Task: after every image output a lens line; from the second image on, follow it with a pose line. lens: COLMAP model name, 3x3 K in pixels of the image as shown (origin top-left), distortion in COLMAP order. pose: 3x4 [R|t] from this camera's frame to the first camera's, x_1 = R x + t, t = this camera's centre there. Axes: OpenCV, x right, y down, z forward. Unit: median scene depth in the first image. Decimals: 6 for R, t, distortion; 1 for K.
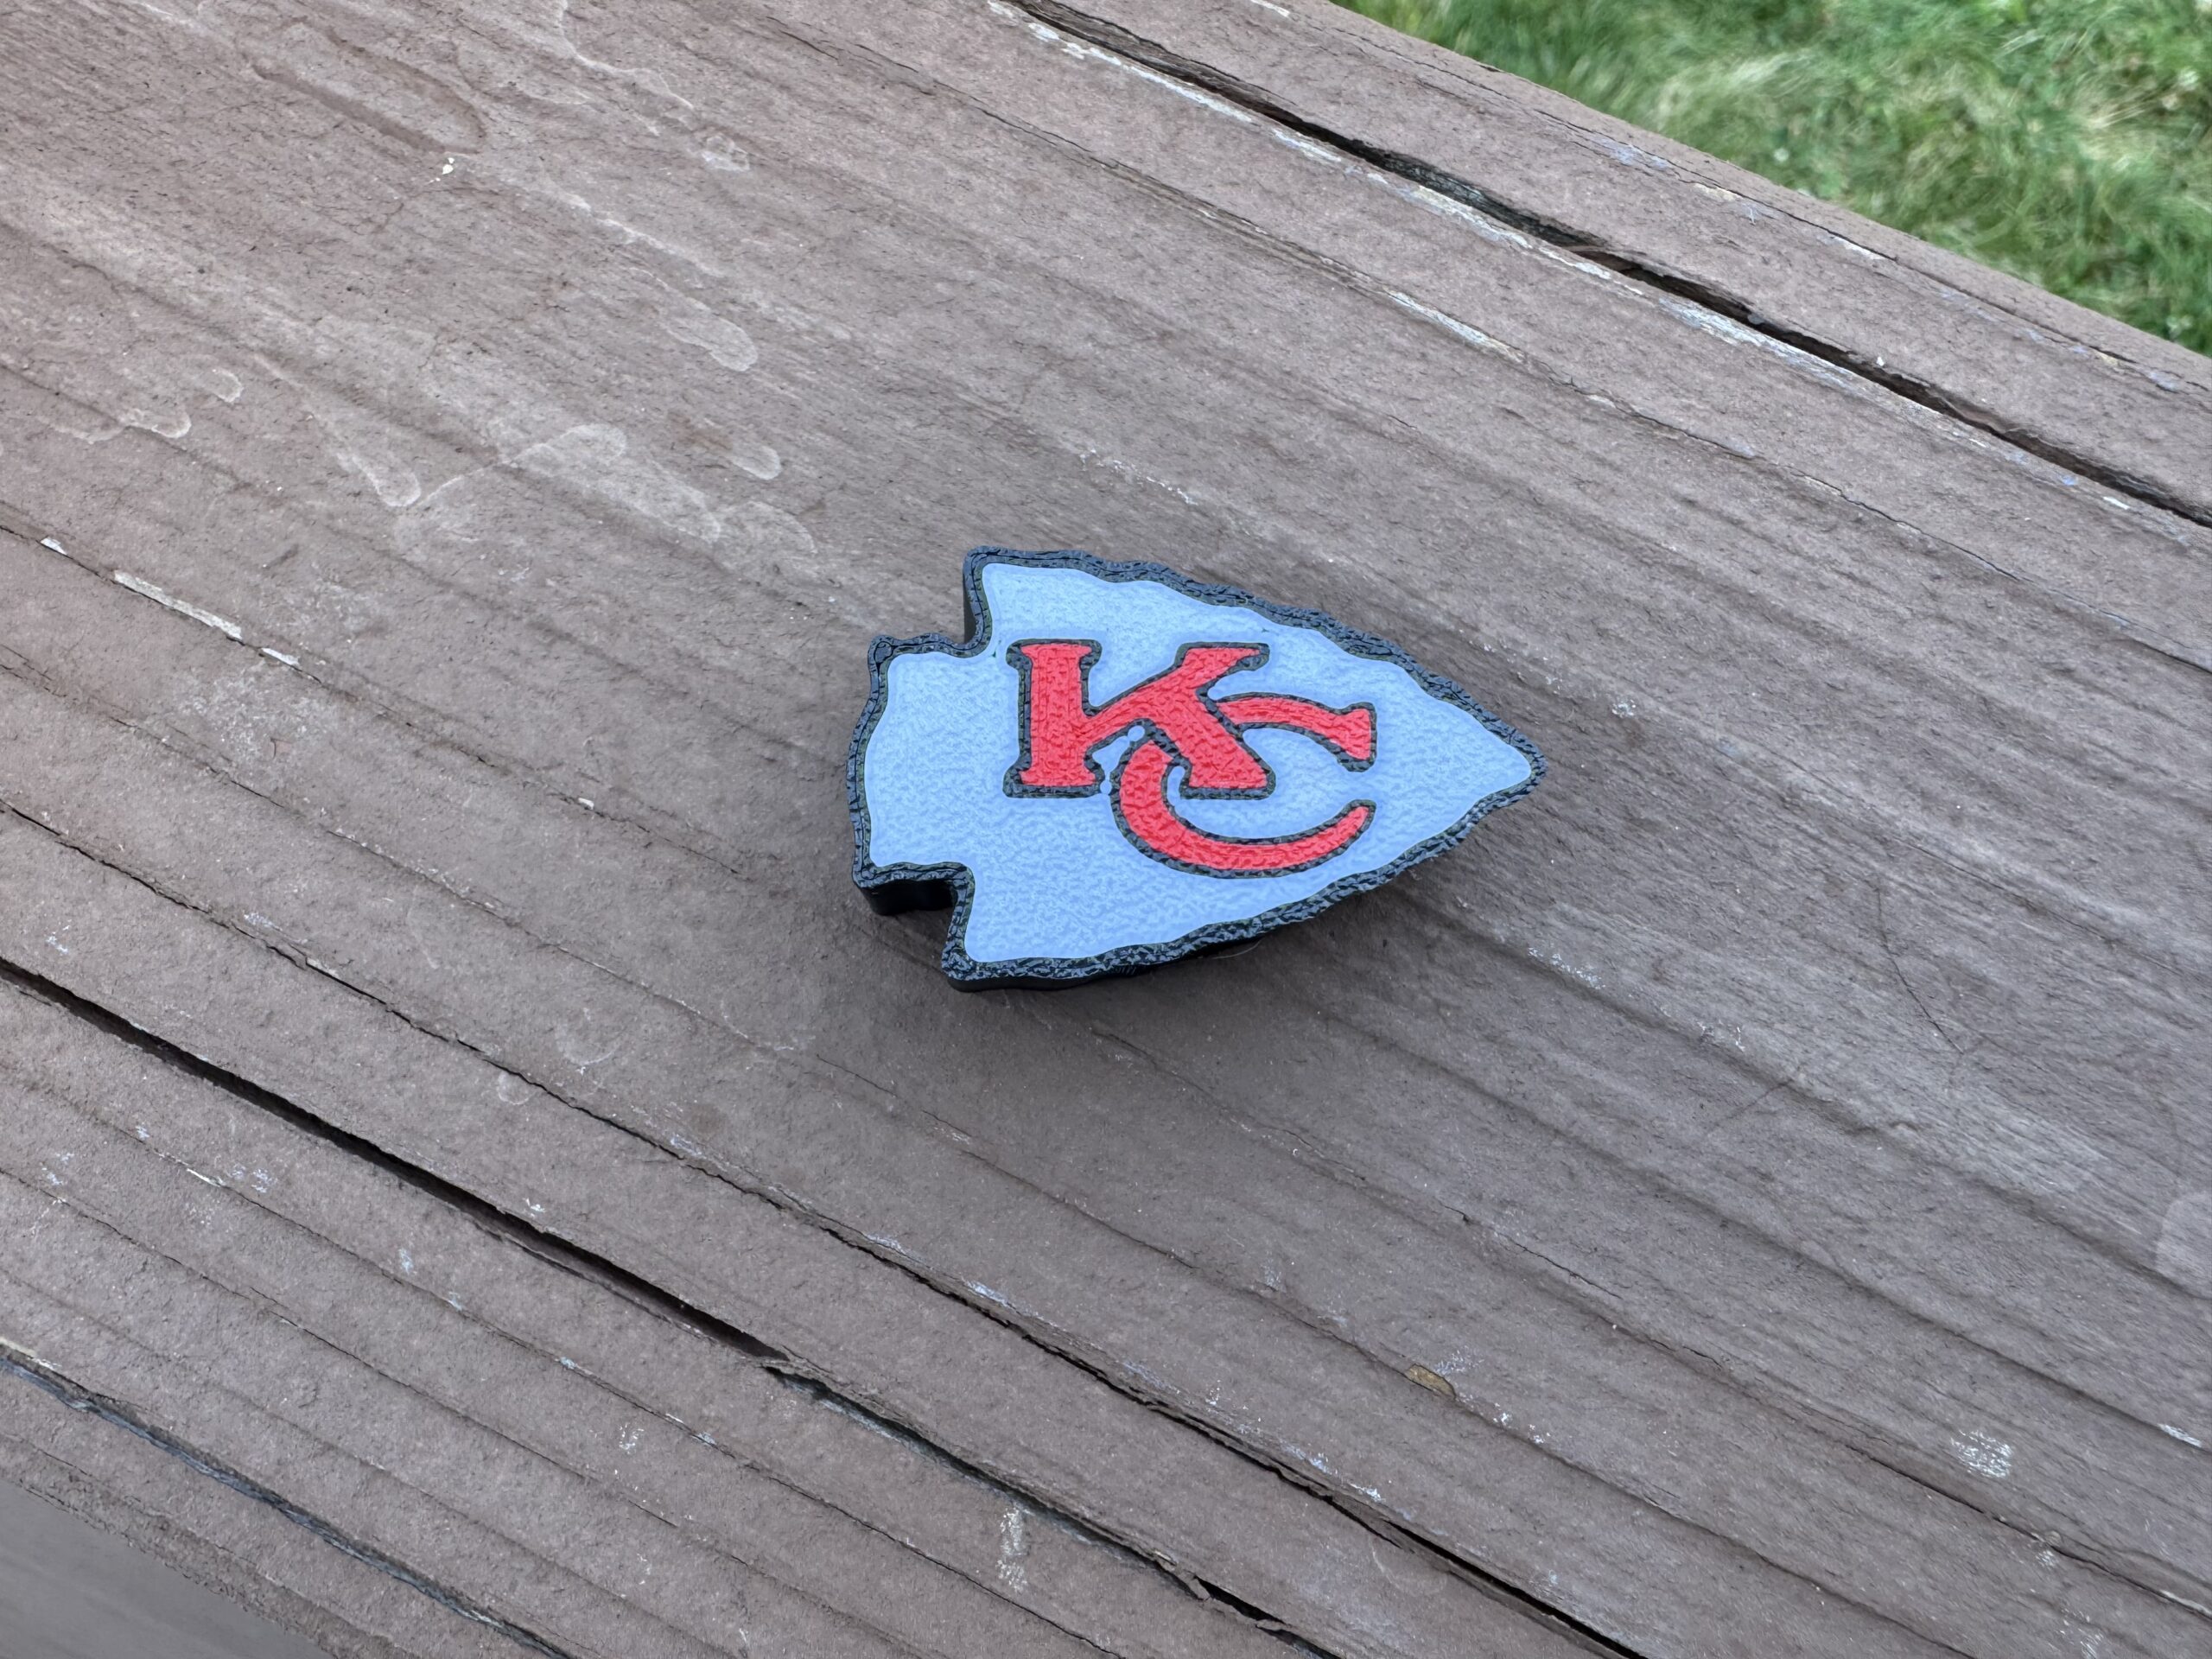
lens RADIAL K [[1554.6, 0, 1146.6], [0, 1554.6, 835.4], [0, 0, 1]] dist [-0.003932, 0.000646]
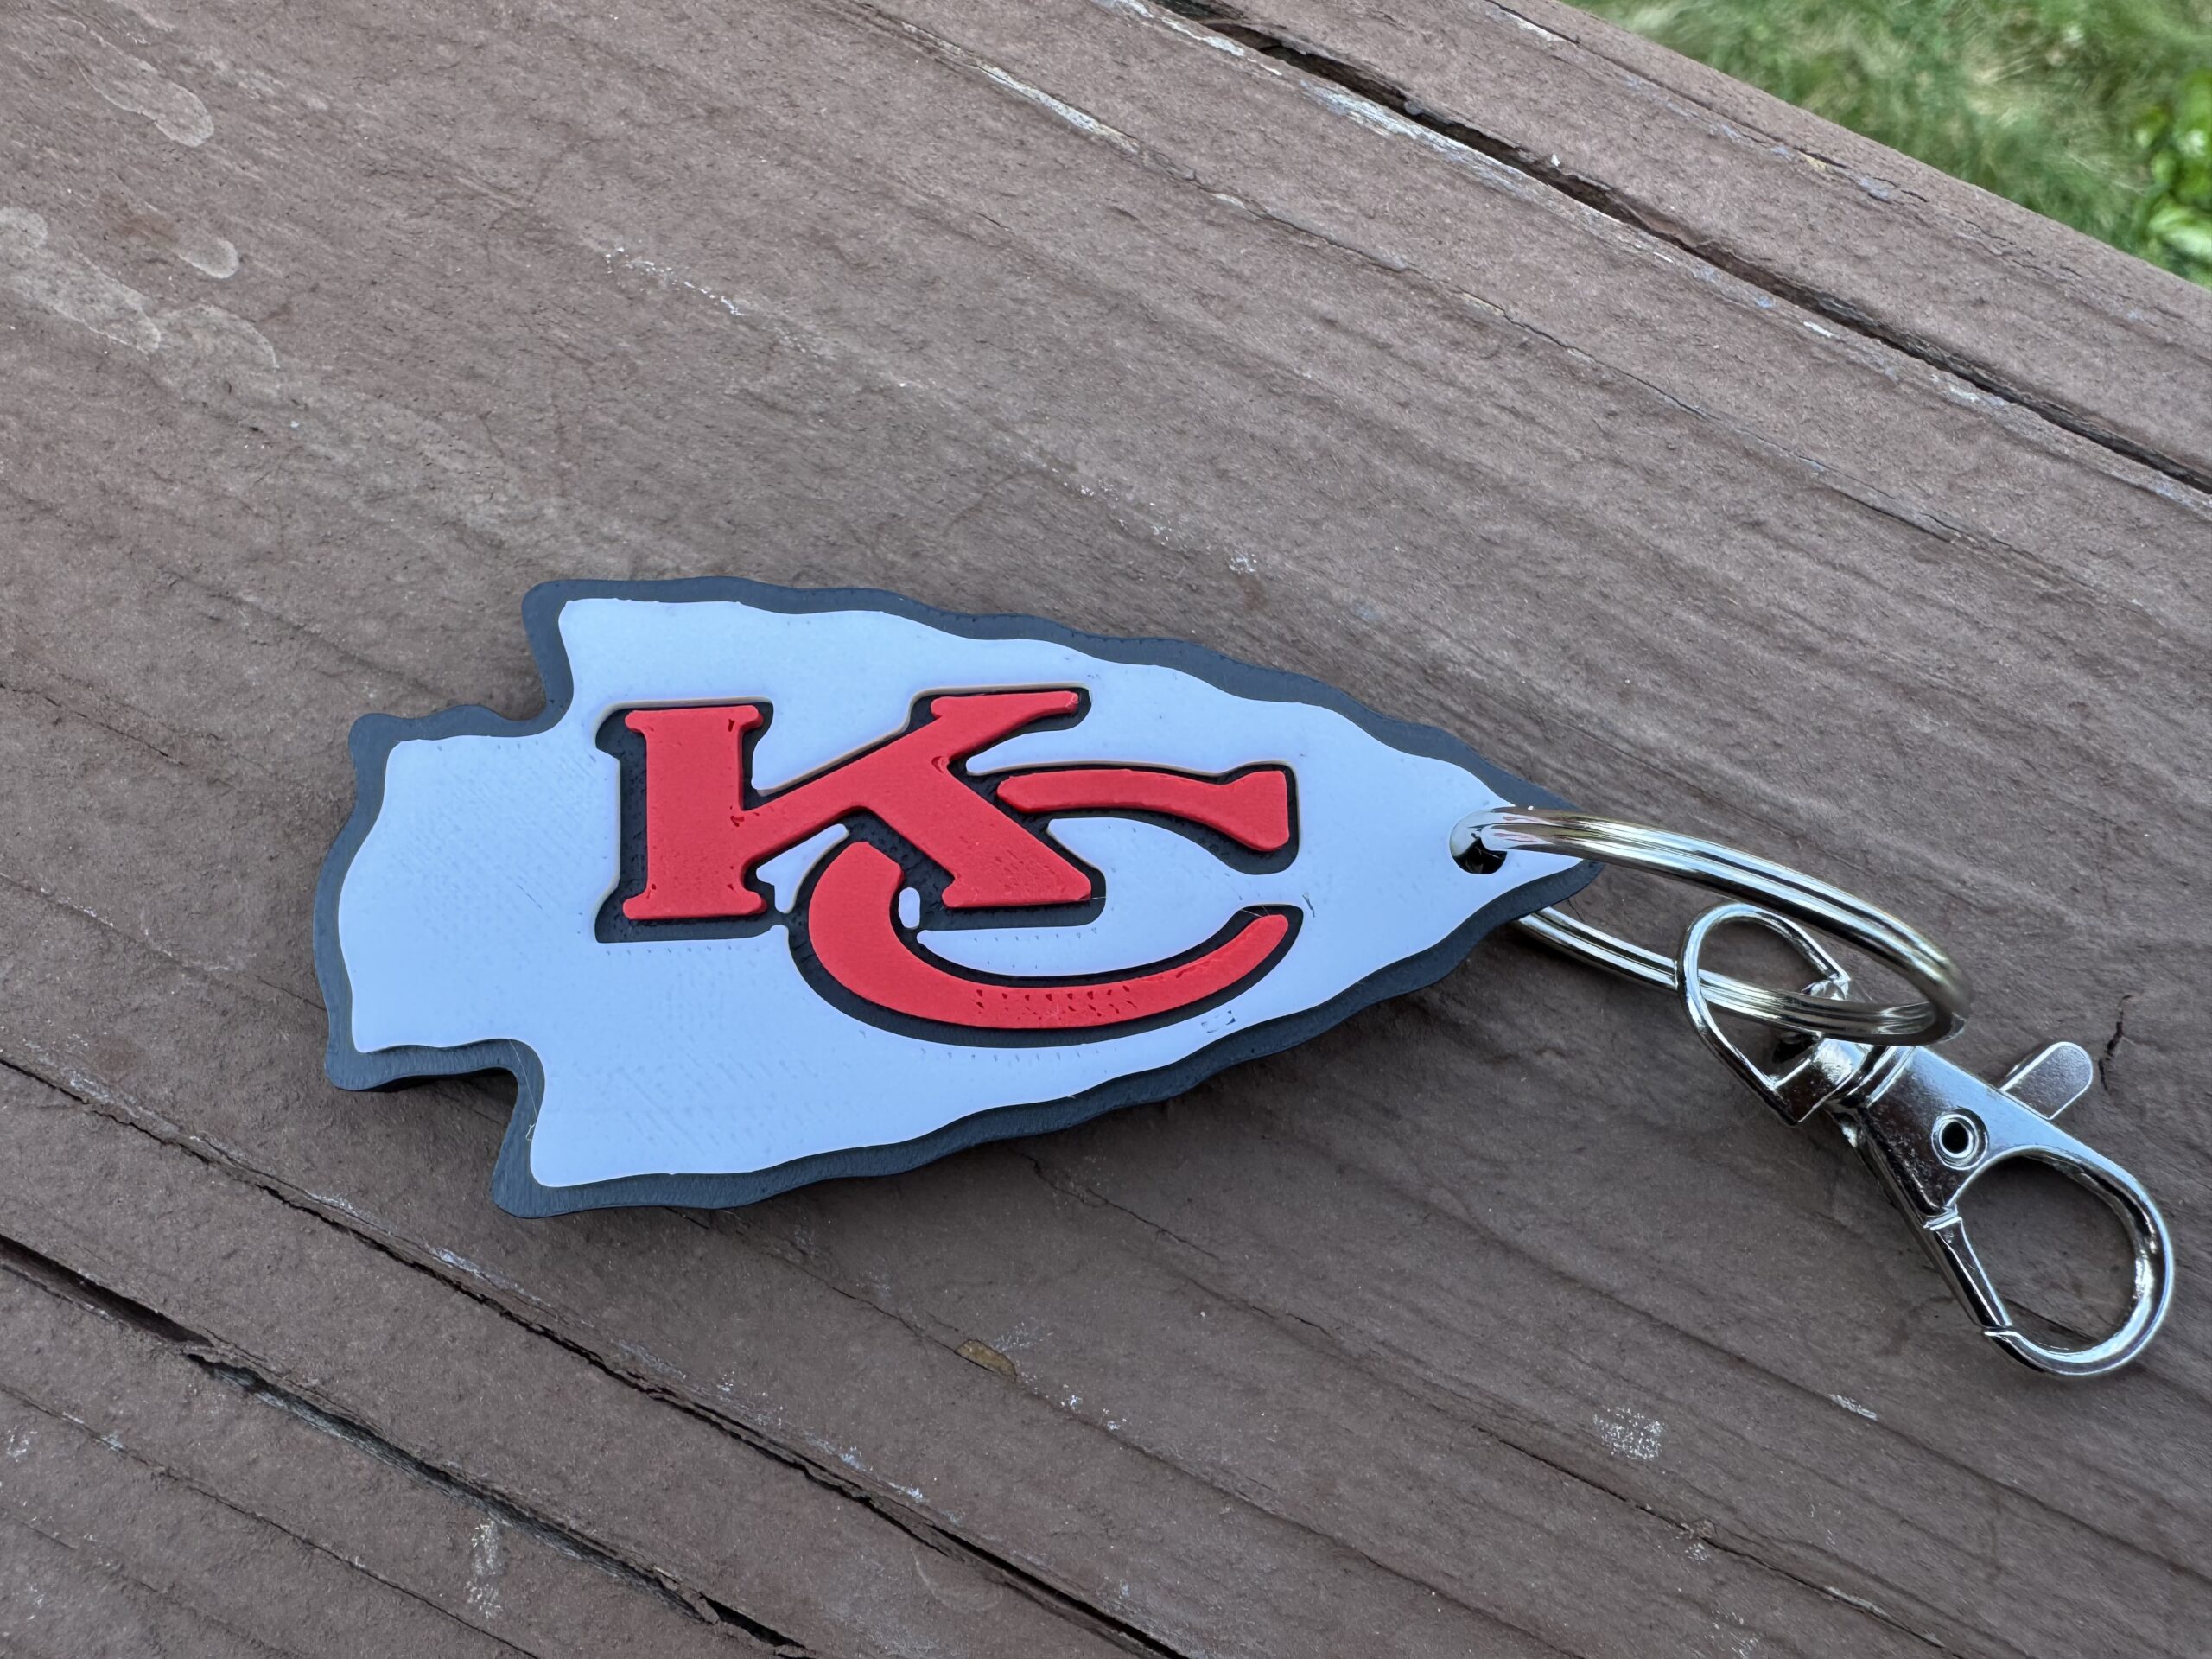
lens RADIAL K [[1554.6, 0, 1146.6], [0, 1554.6, 835.4], [0, 0, 1]] dist [-0.003932, 0.000646]
pose [[0.998512, 0.000728, 0.054525, 0.209460], [-0.002330, 0.999567, 0.029331, 0.041396], [-0.054480, -0.029414, 0.998082, 0.156719]]
